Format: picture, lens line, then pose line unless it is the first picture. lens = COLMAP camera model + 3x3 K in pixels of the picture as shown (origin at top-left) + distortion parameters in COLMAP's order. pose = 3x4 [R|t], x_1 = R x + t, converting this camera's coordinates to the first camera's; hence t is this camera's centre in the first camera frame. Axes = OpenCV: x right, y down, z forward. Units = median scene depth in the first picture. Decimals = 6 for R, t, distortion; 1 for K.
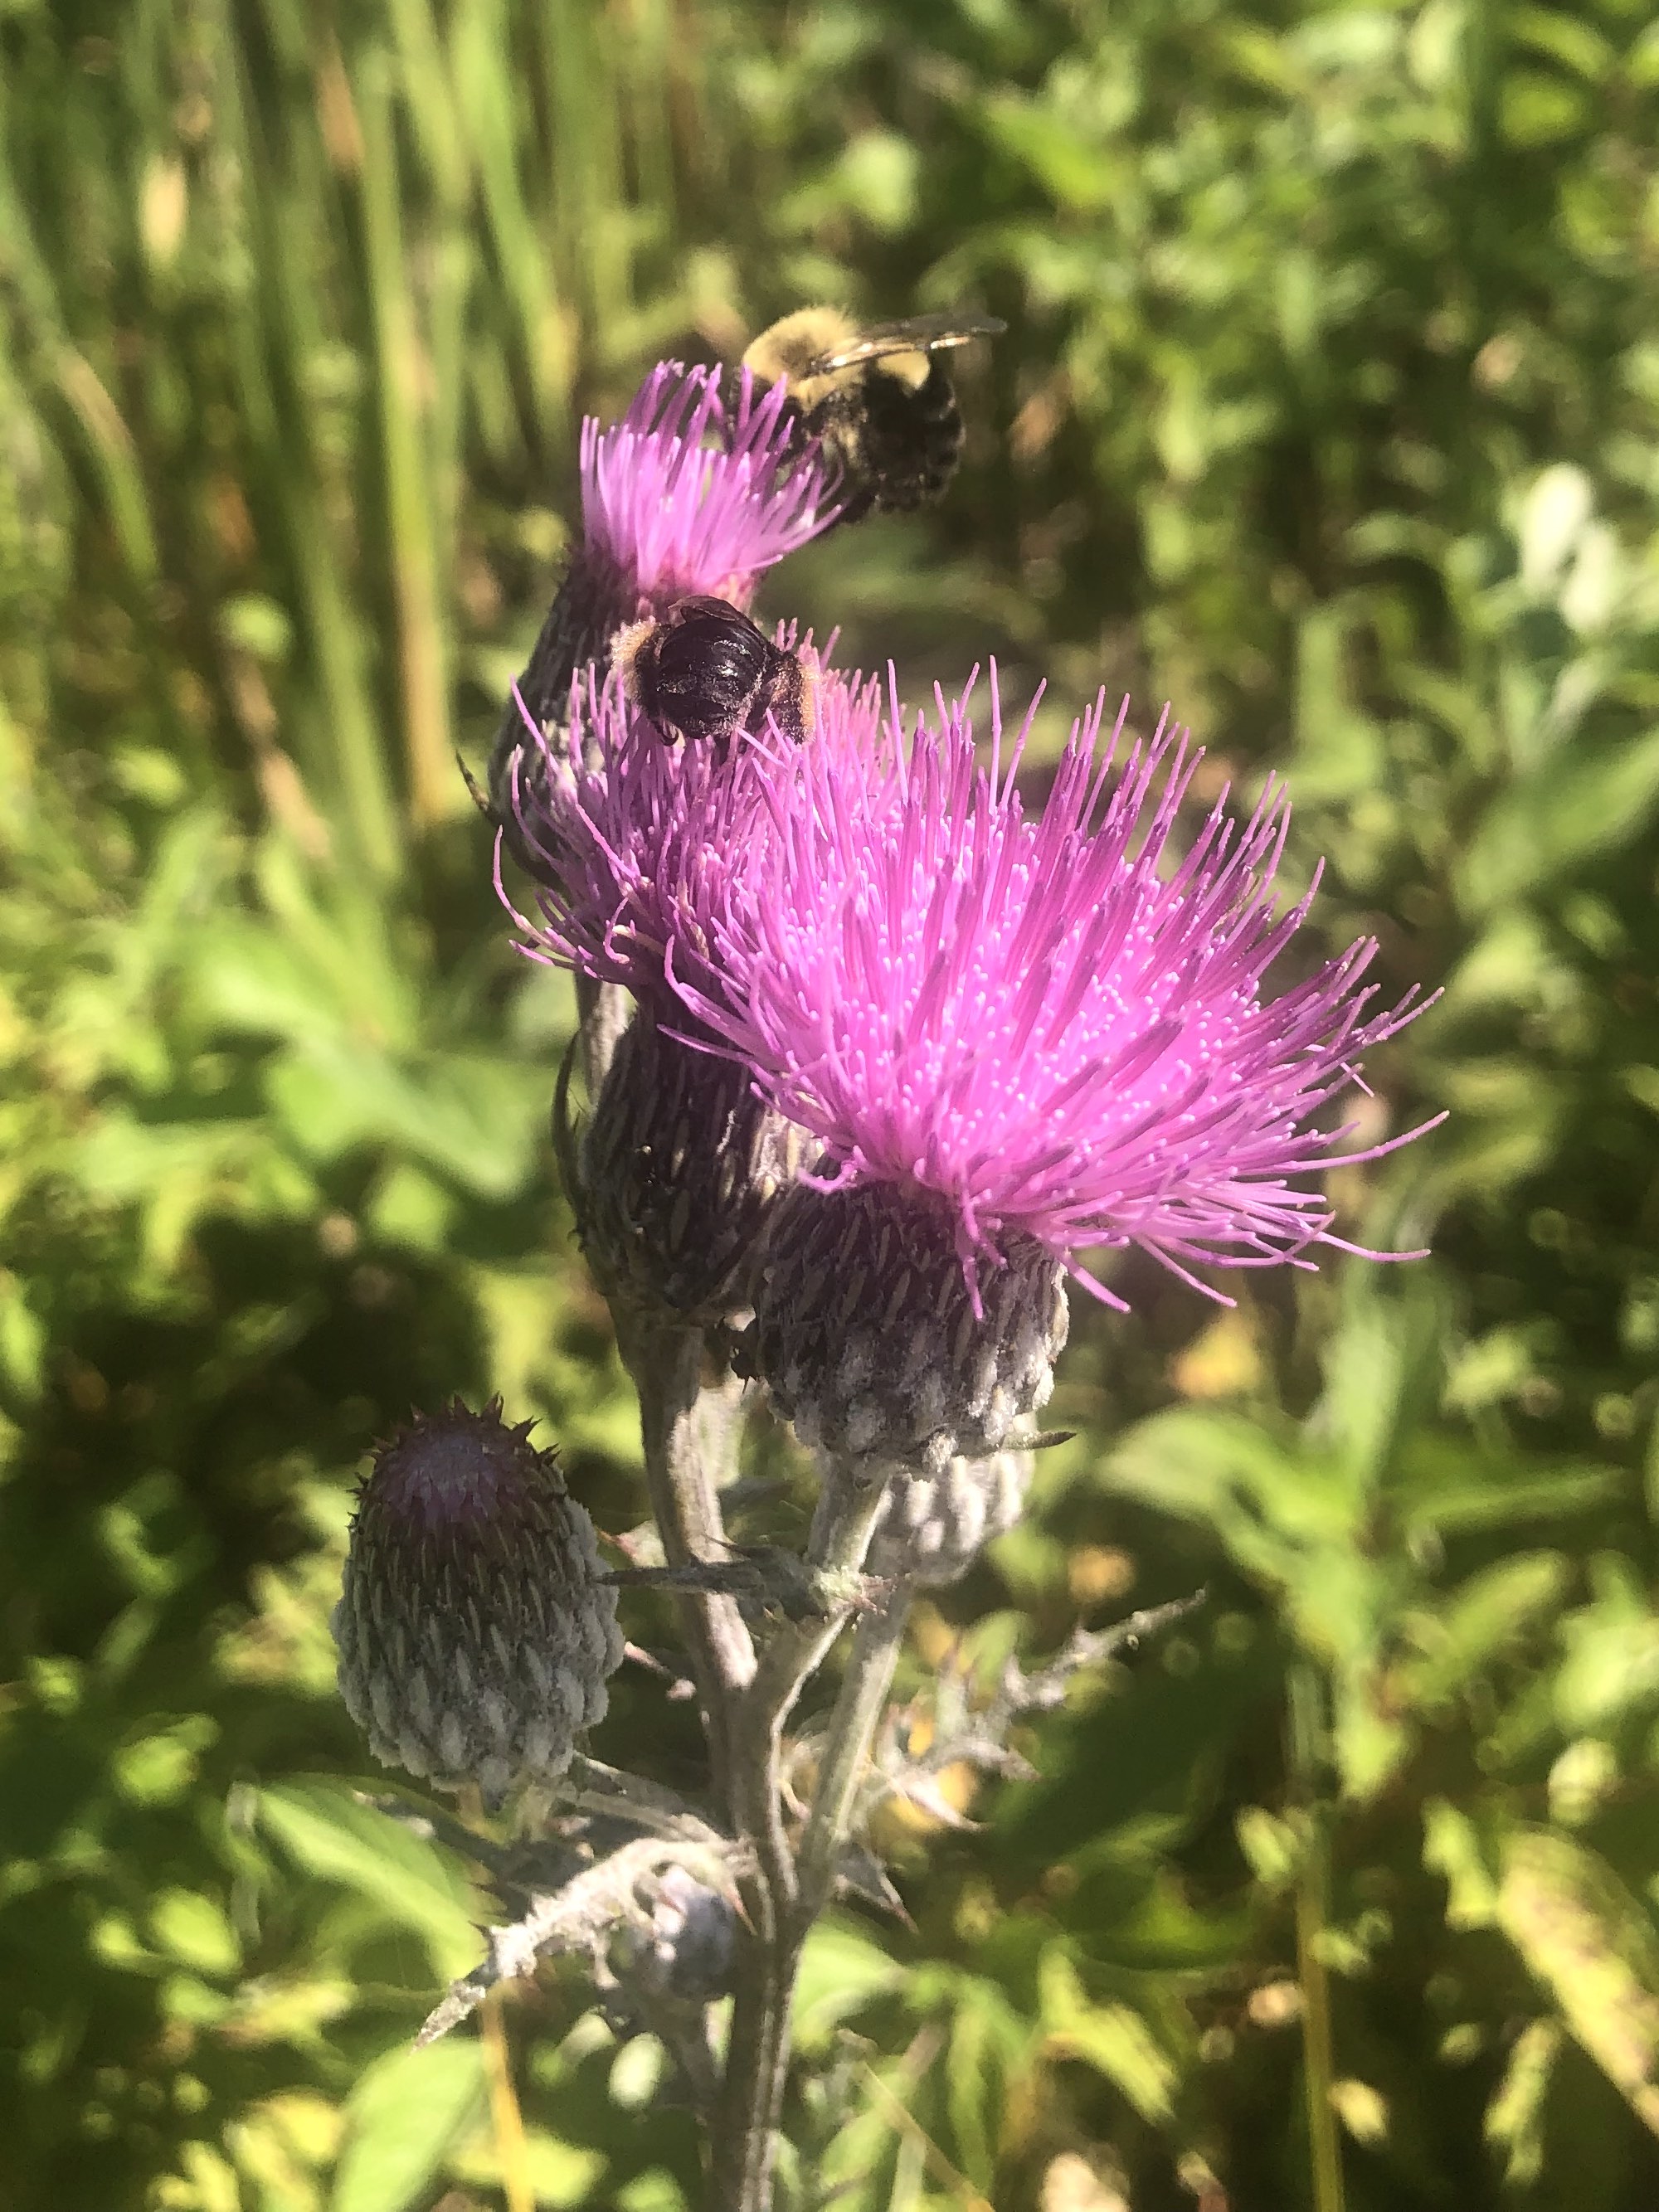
lens RADIAL K [[2029.7, 0, 862.0], [0, 2029.7, 1101.4], [0, 0, 1]] dist [-0.061614, 0.000098]
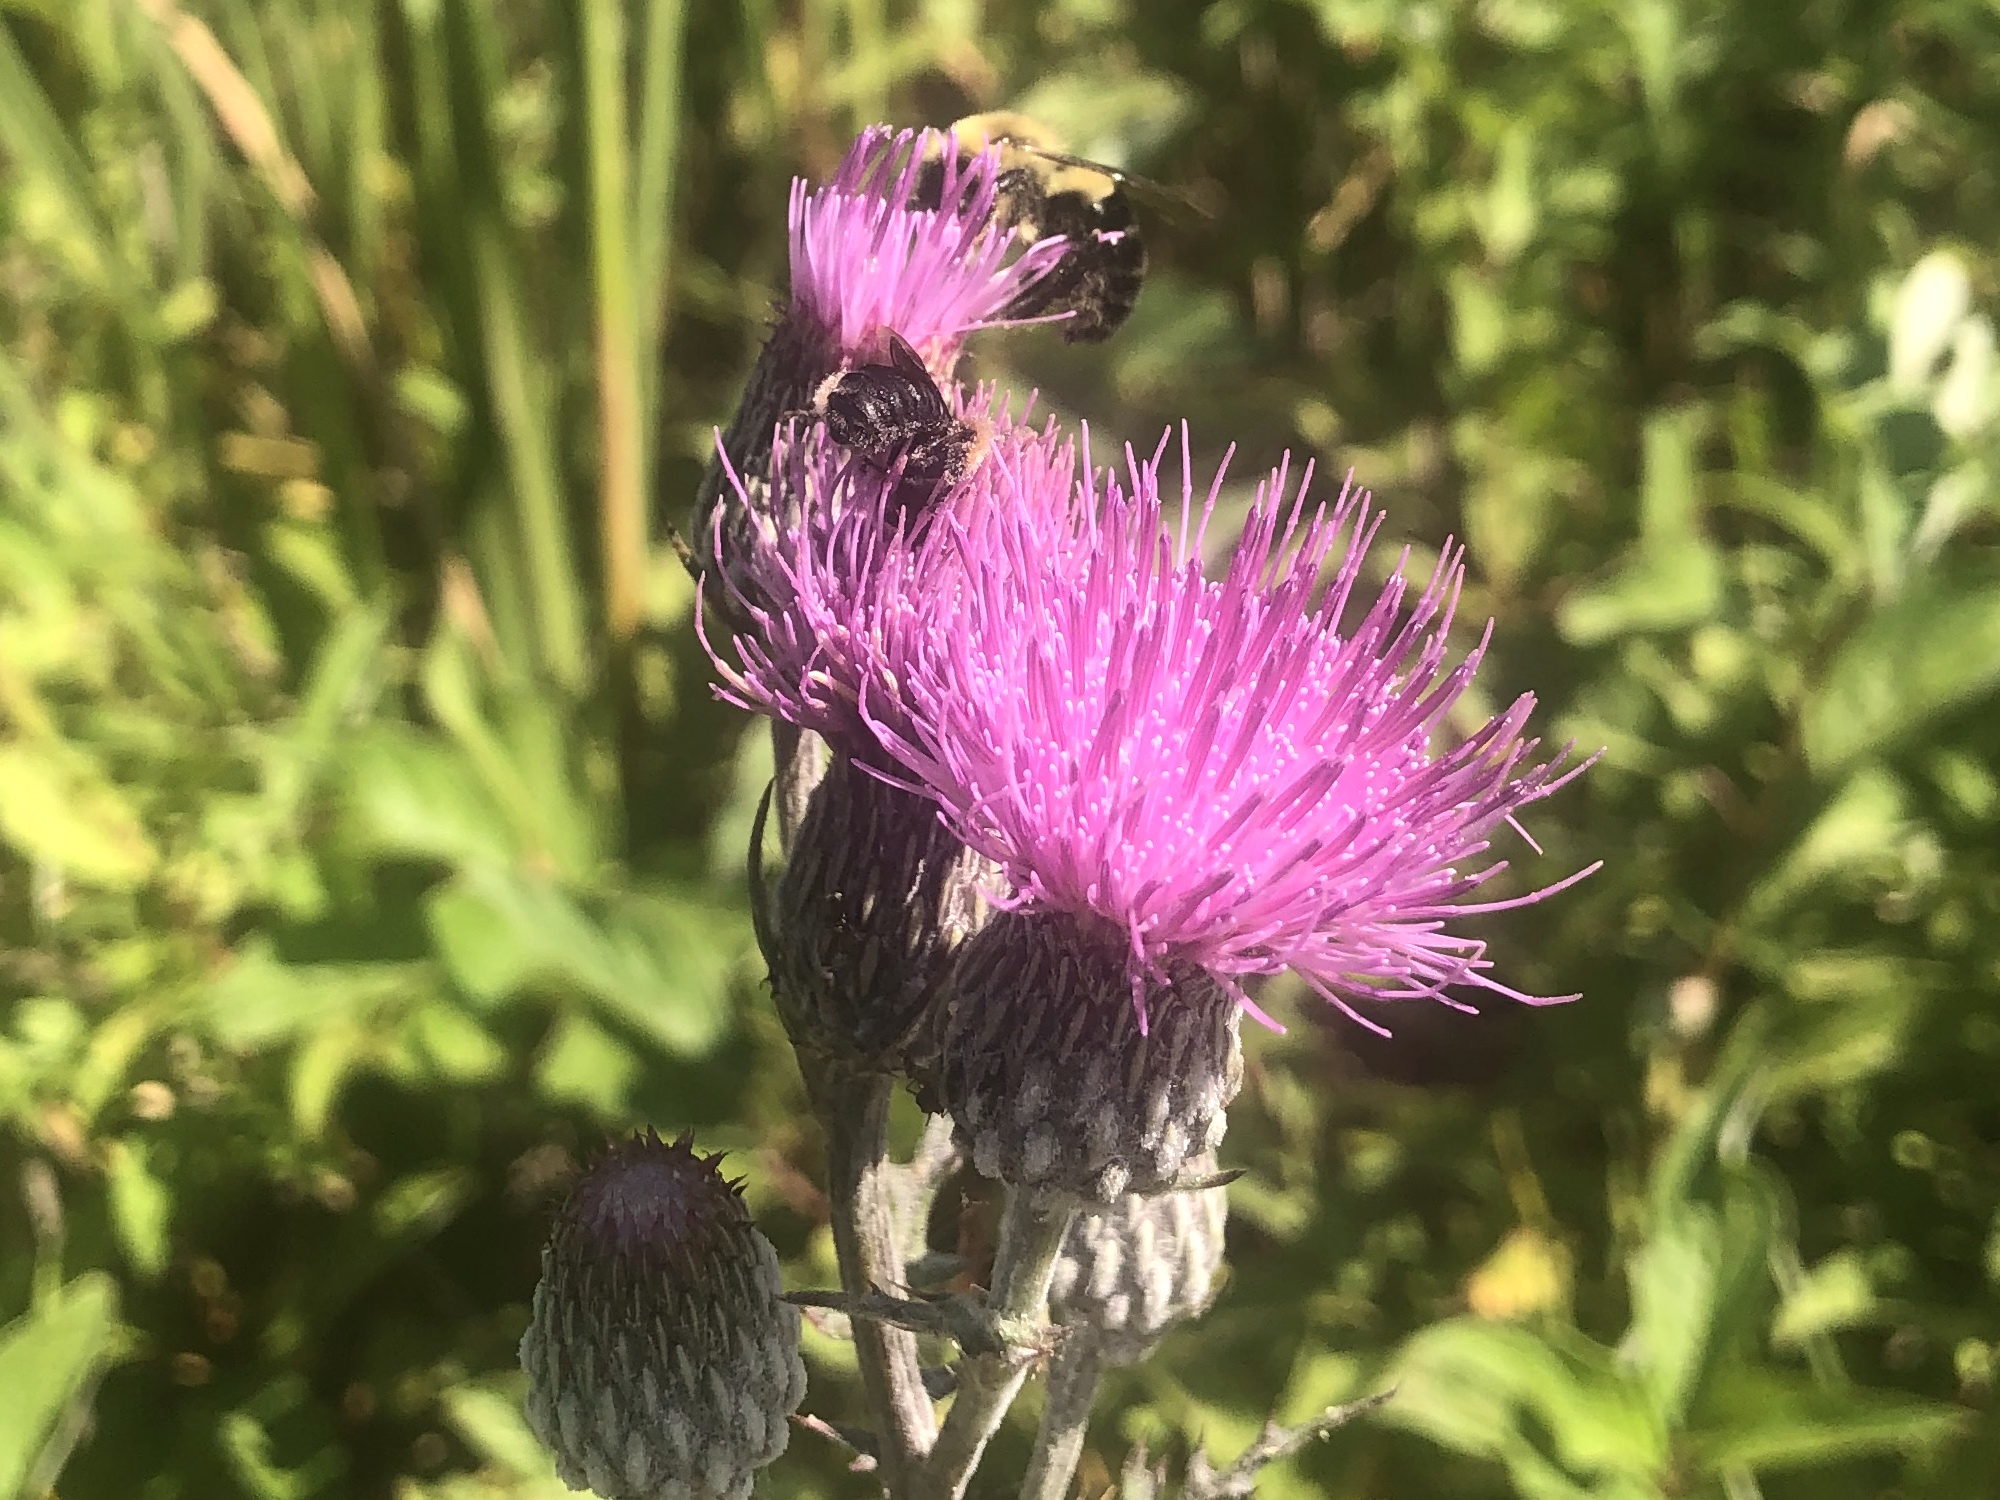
lens RADIAL K [[1634.9, 0, 1000.0], [0, 1634.9, 750.0], [0, 0, 1]] dist [-0.045817, 0.008300]
pose [[0.999740, 0.022473, -0.003789, -0.022291], [-0.022474, 0.999747, -0.000362, -0.049251], [0.003780, 0.000447, 0.999993, 0.167949]]
